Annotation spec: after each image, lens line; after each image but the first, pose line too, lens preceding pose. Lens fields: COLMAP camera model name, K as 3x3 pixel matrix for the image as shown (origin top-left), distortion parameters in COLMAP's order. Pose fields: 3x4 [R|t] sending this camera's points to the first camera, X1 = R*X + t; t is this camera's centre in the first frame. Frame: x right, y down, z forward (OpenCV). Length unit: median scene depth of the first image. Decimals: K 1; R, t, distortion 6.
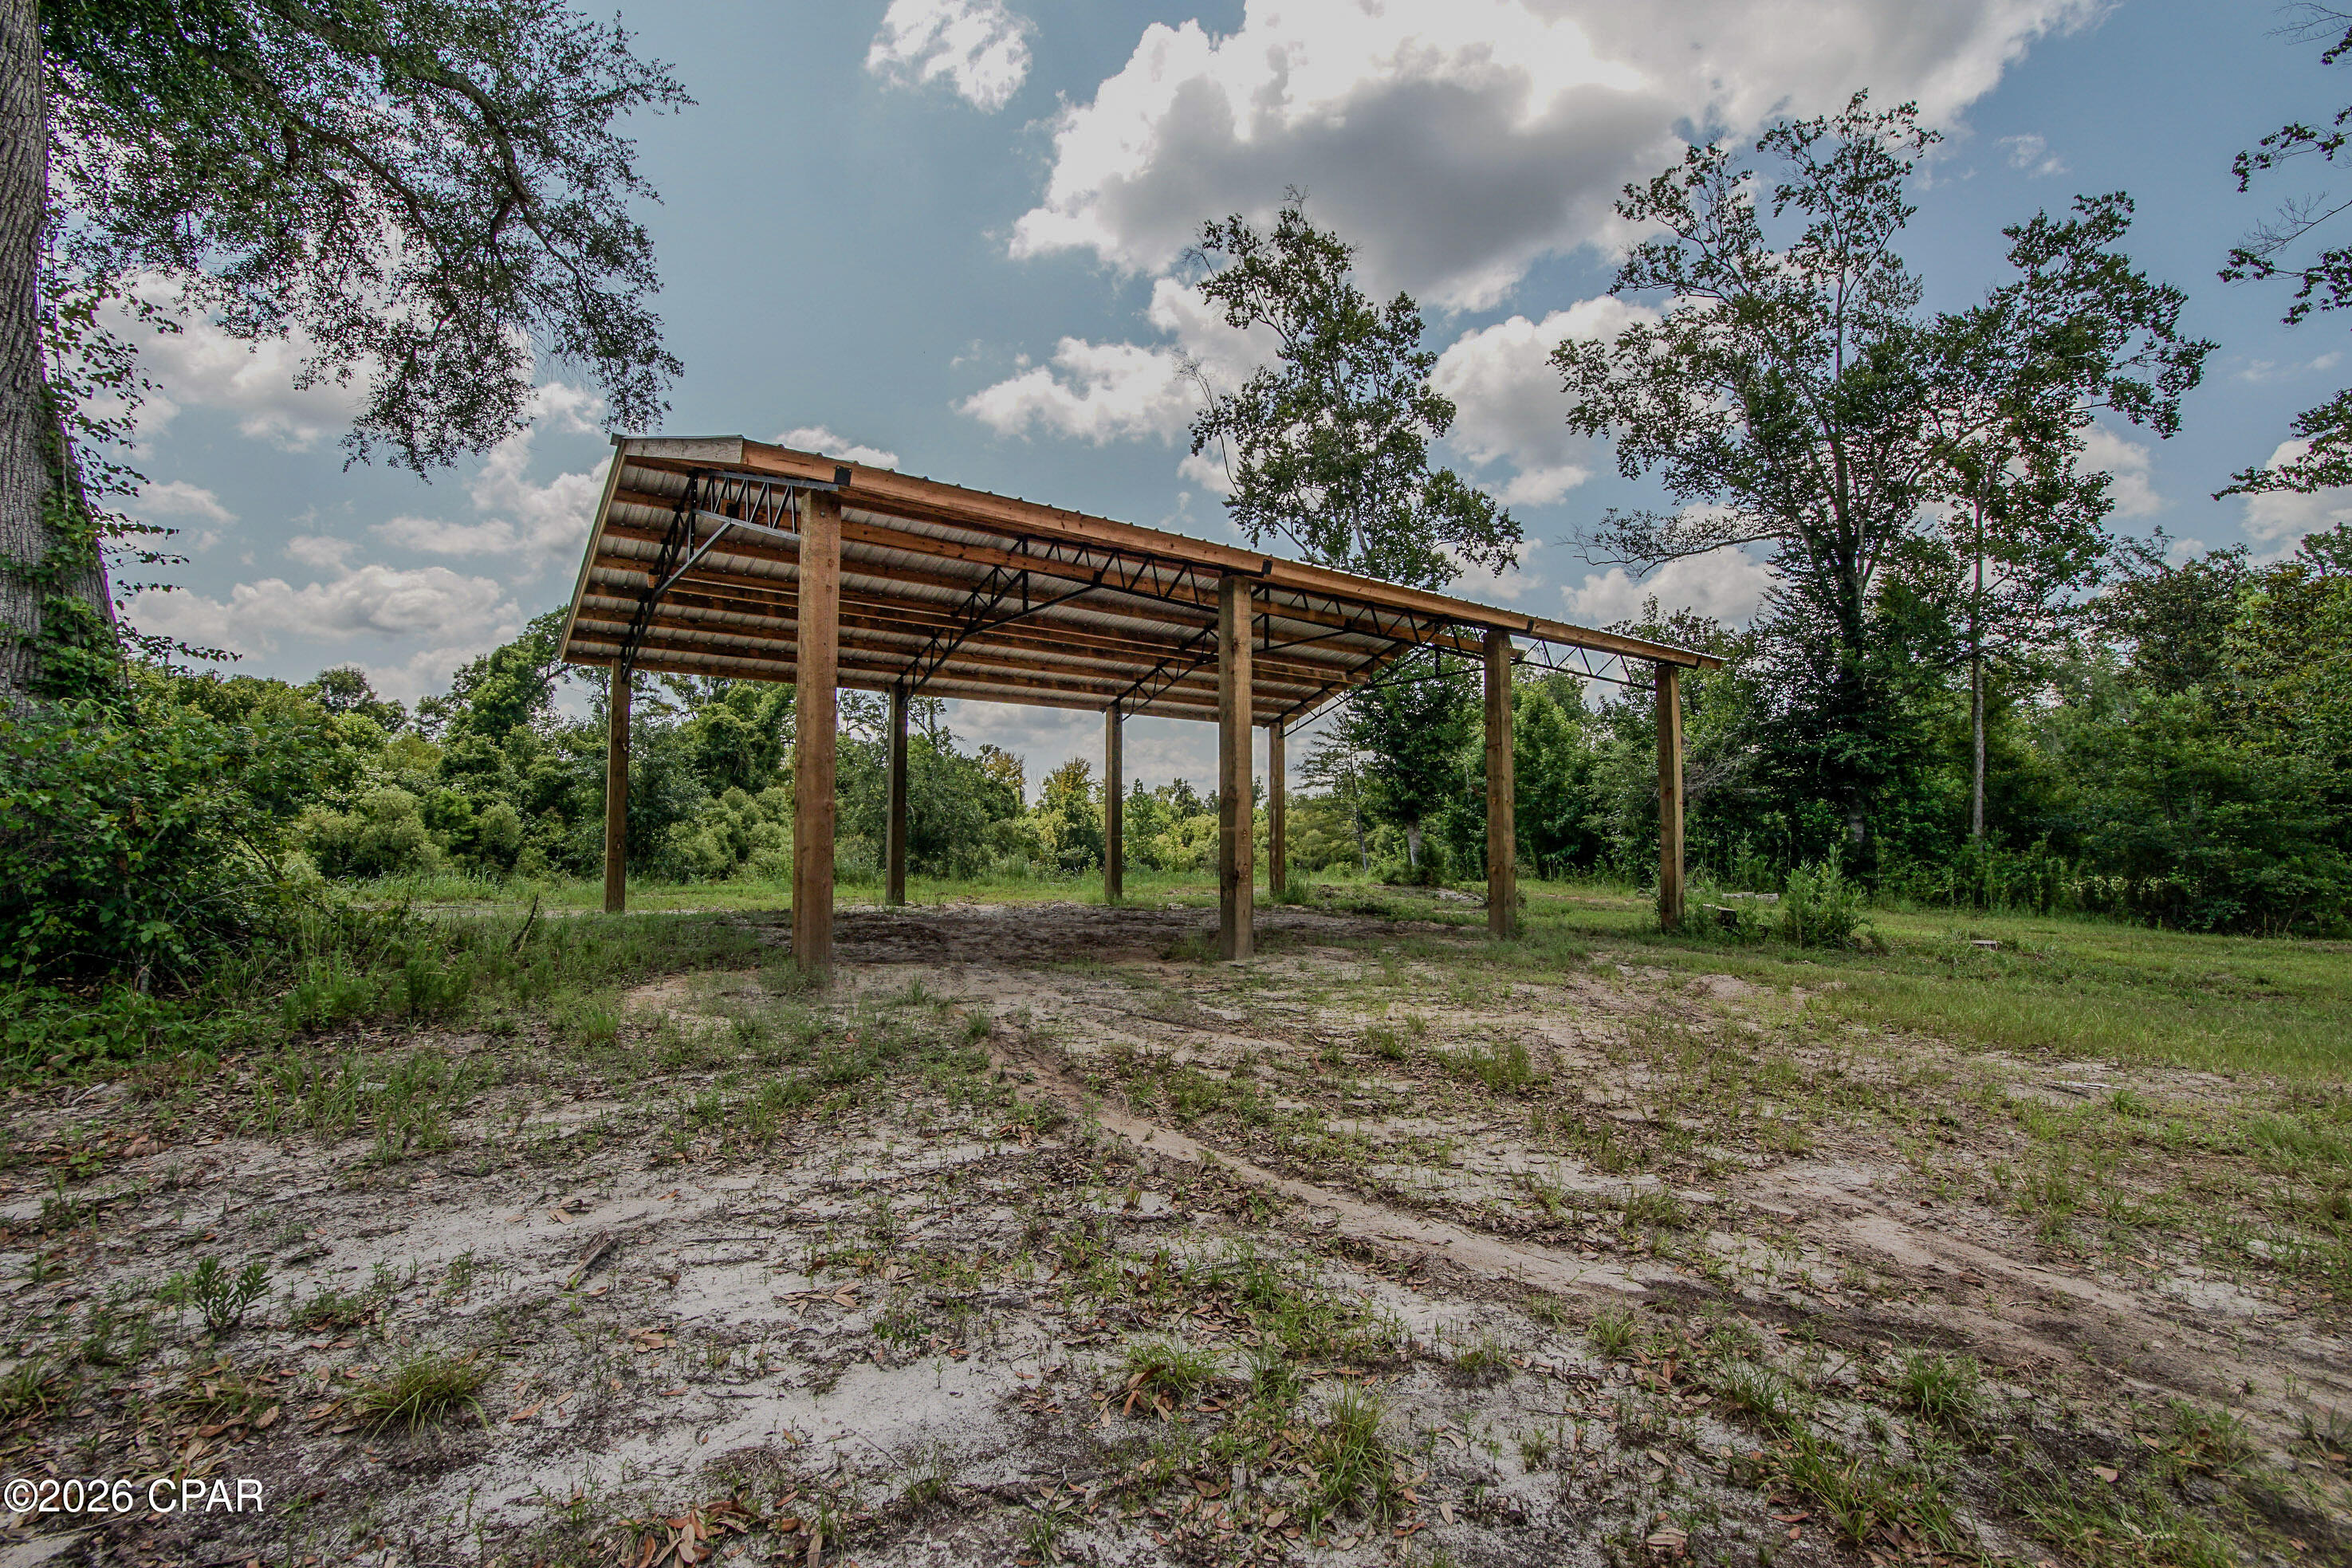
lens RADIAL K [[1041.4, 0, 1141.2], [0, 1041.4, 780.8], [0, 0, 1]] dist [-0.044988, 0.011849]
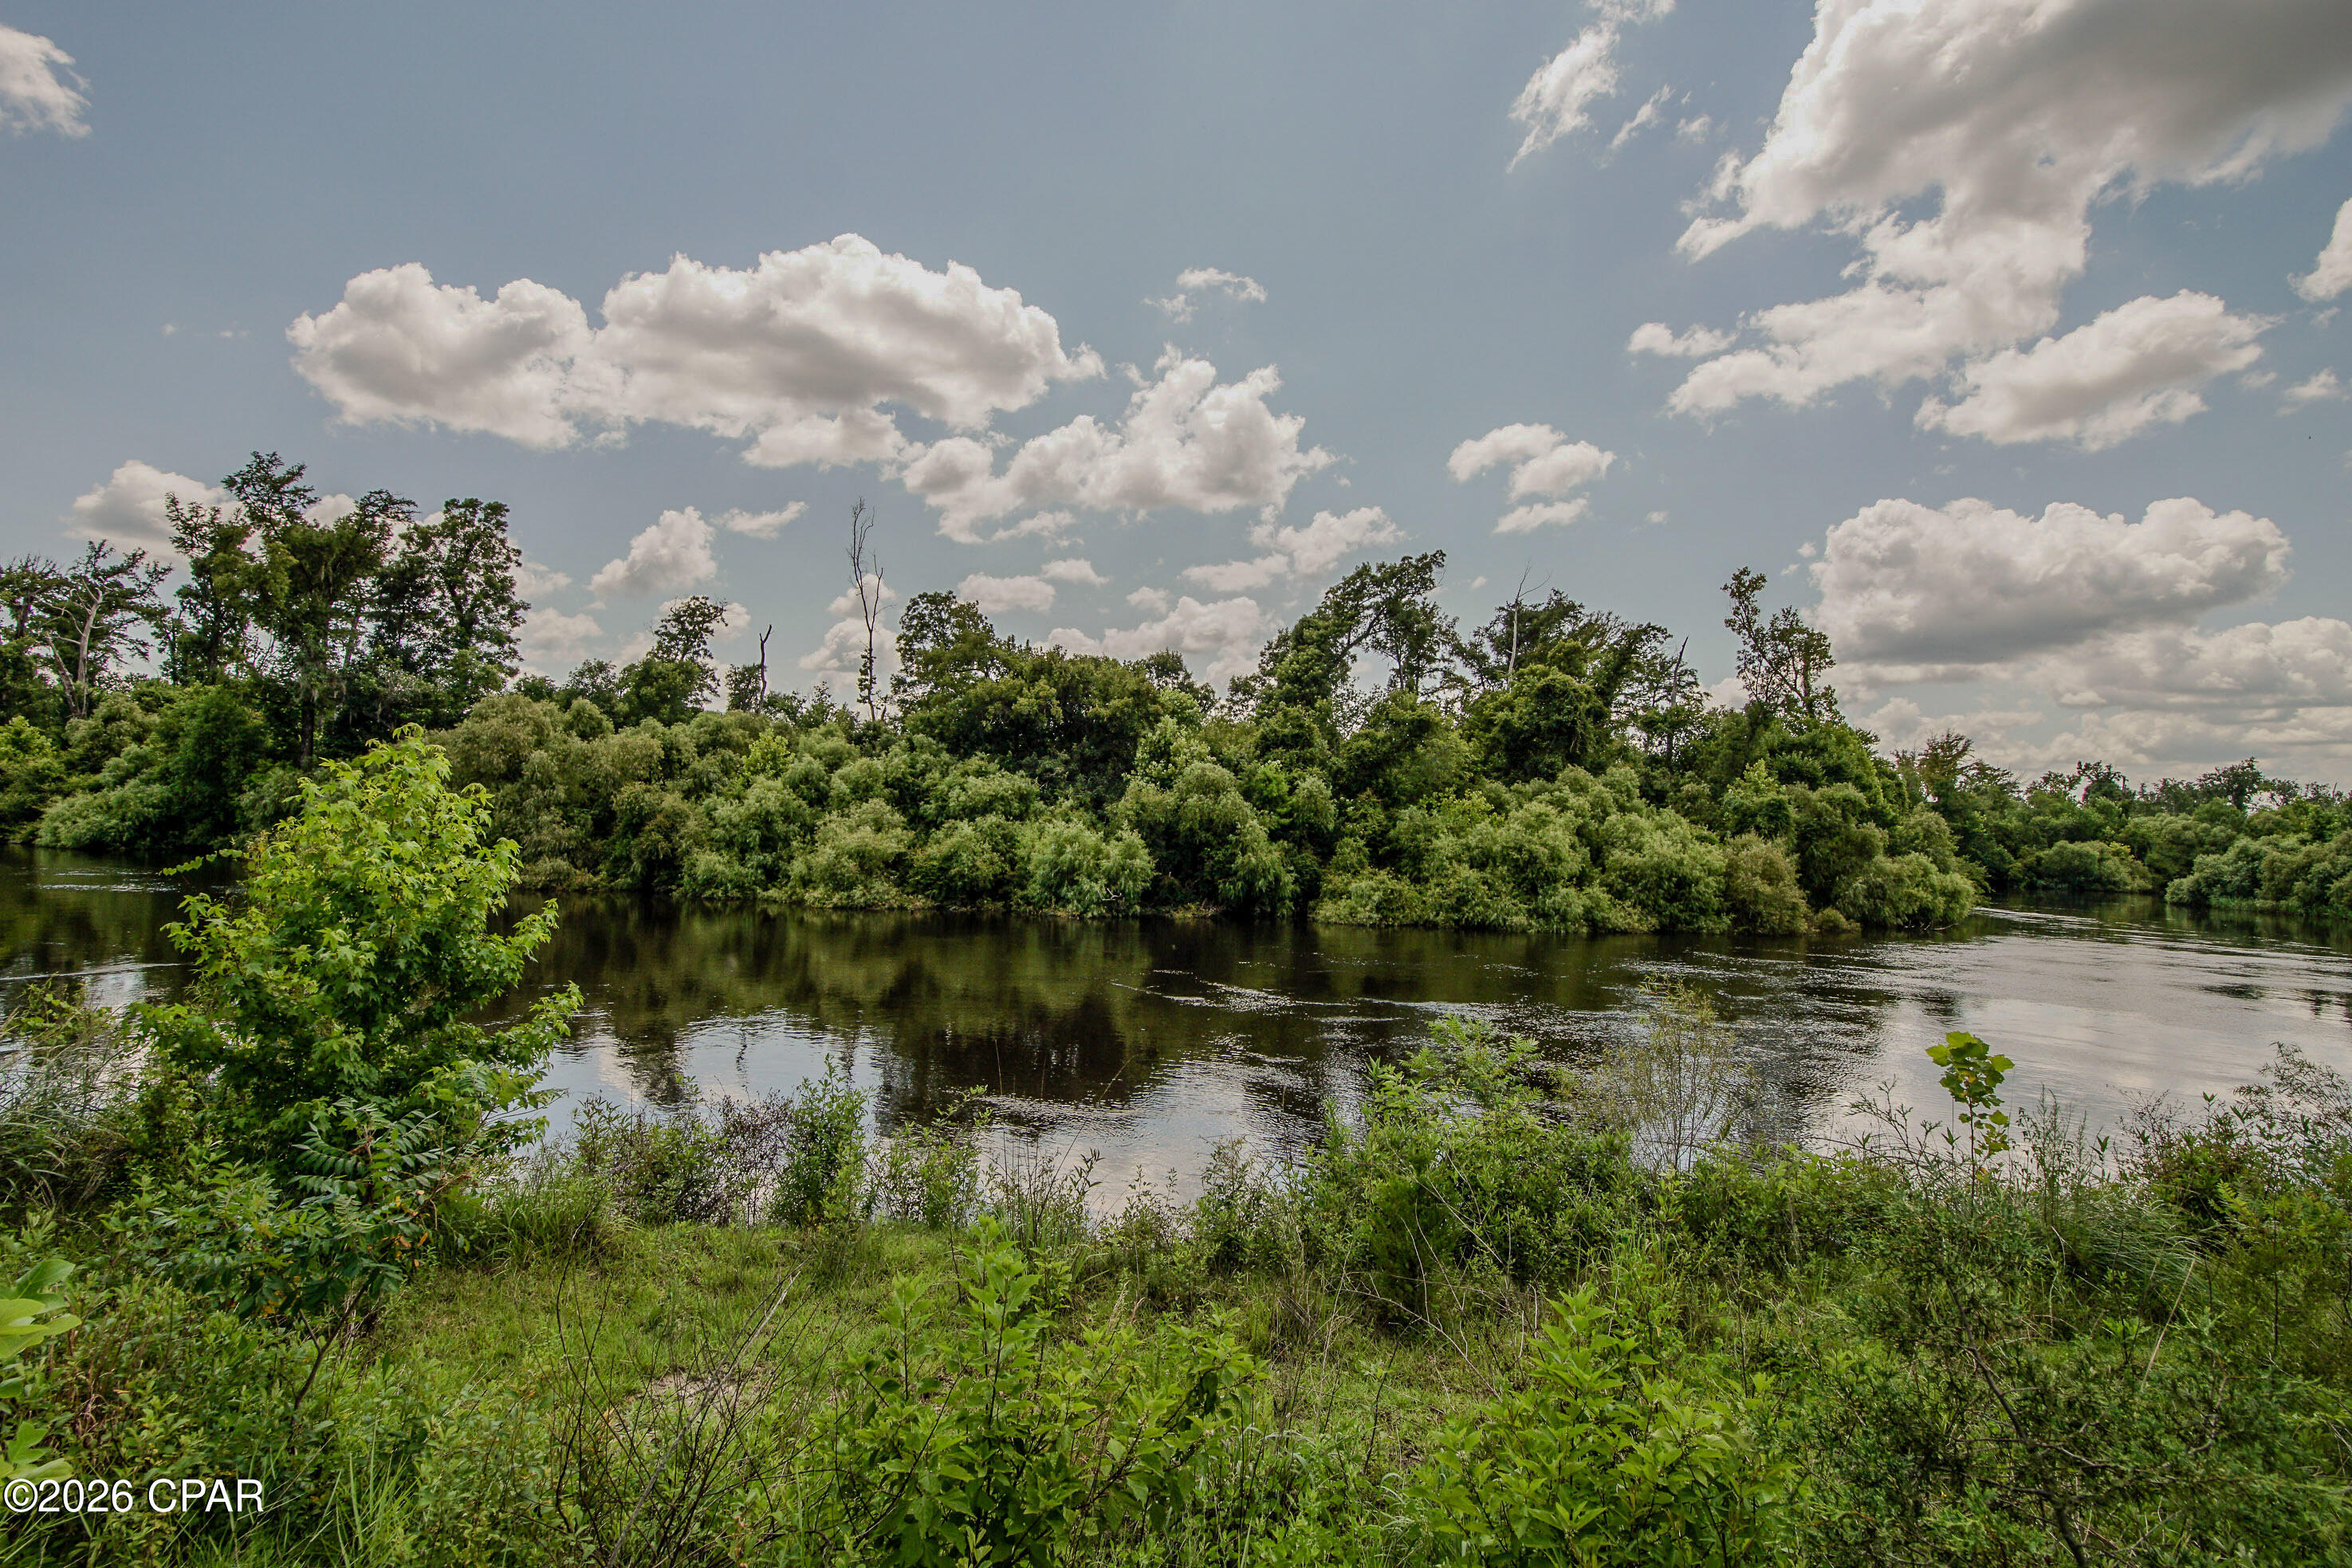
lens RADIAL K [[1041.4, 0, 1141.2], [0, 1041.4, 780.8], [0, 0, 1]] dist [-0.044988, 0.011849]
pose [[0.772256, 0.008035, -0.635260, -0.147032], [0.000295, 0.999915, 0.013006, 0.006799], [0.635311, -0.010231, 0.772189, 0.188381]]
